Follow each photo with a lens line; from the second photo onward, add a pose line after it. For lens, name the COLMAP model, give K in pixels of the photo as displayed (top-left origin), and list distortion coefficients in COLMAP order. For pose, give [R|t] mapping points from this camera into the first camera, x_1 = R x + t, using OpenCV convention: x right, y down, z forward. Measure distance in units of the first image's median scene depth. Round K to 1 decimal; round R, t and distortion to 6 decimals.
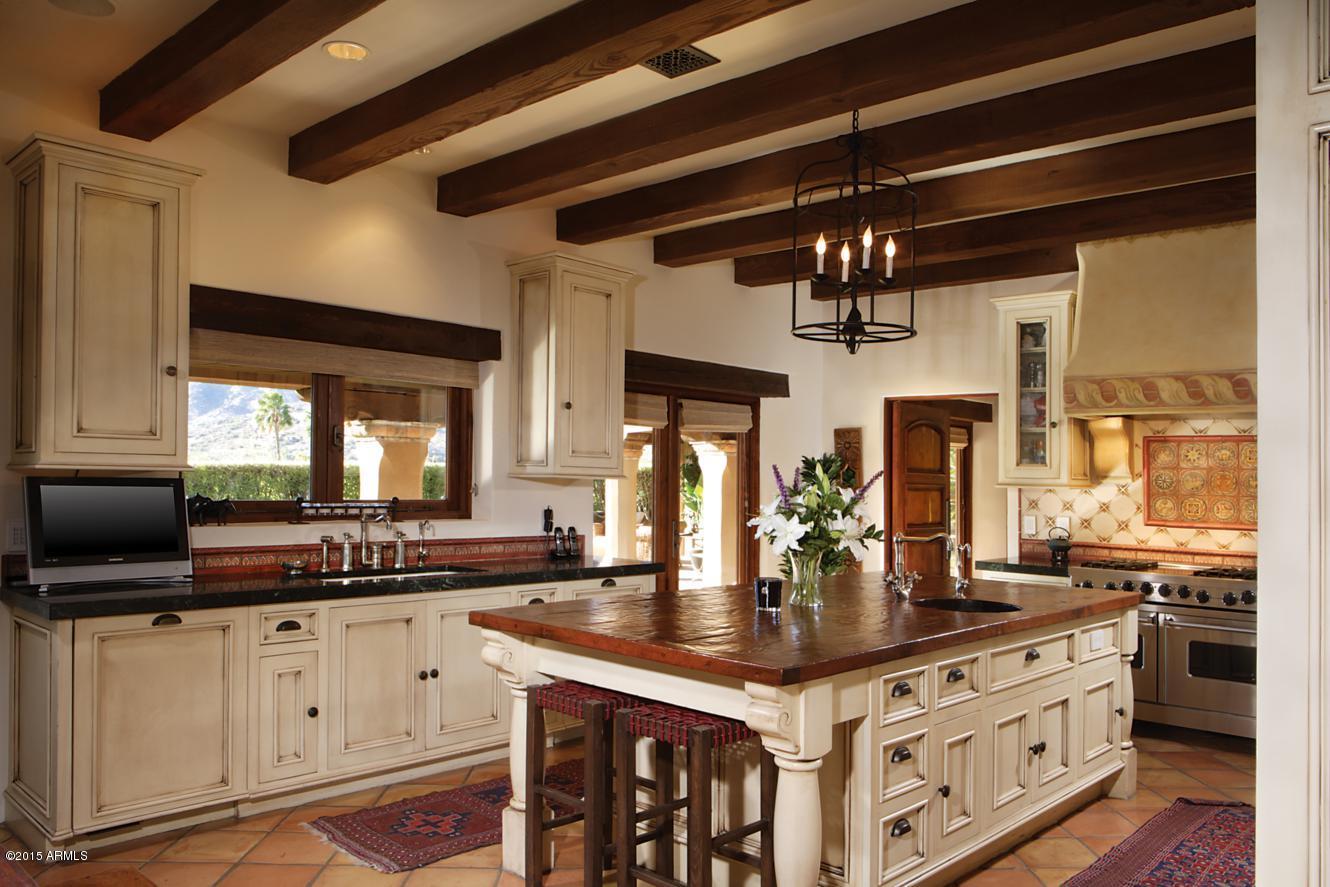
lens RADIAL K [[988.8, 0, 666.9], [0, 988.8, 468.0], [0, 0, 1]] dist [-0.037880, 0.001367]
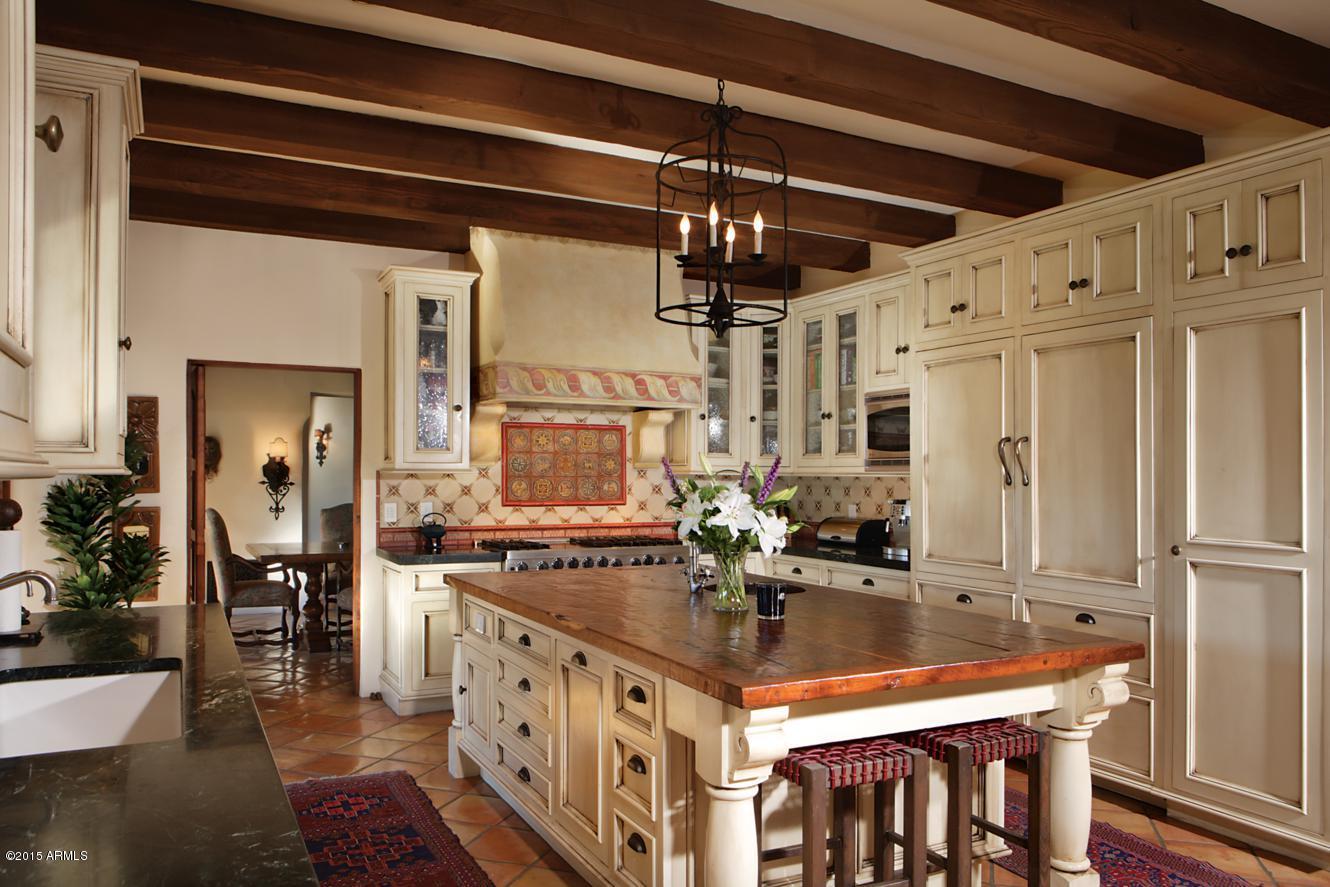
lens RADIAL K [[1016.2, 0, 665.0], [0, 1016.2, 443.5], [0, 0, 1]] dist [0.069593, 0.001852]
pose [[0.346976, 0.004194, 0.937865, -0.508657], [-0.007226, 0.999972, -0.001798, -0.008773], [-0.937846, -0.006154, 0.346996, 0.479354]]
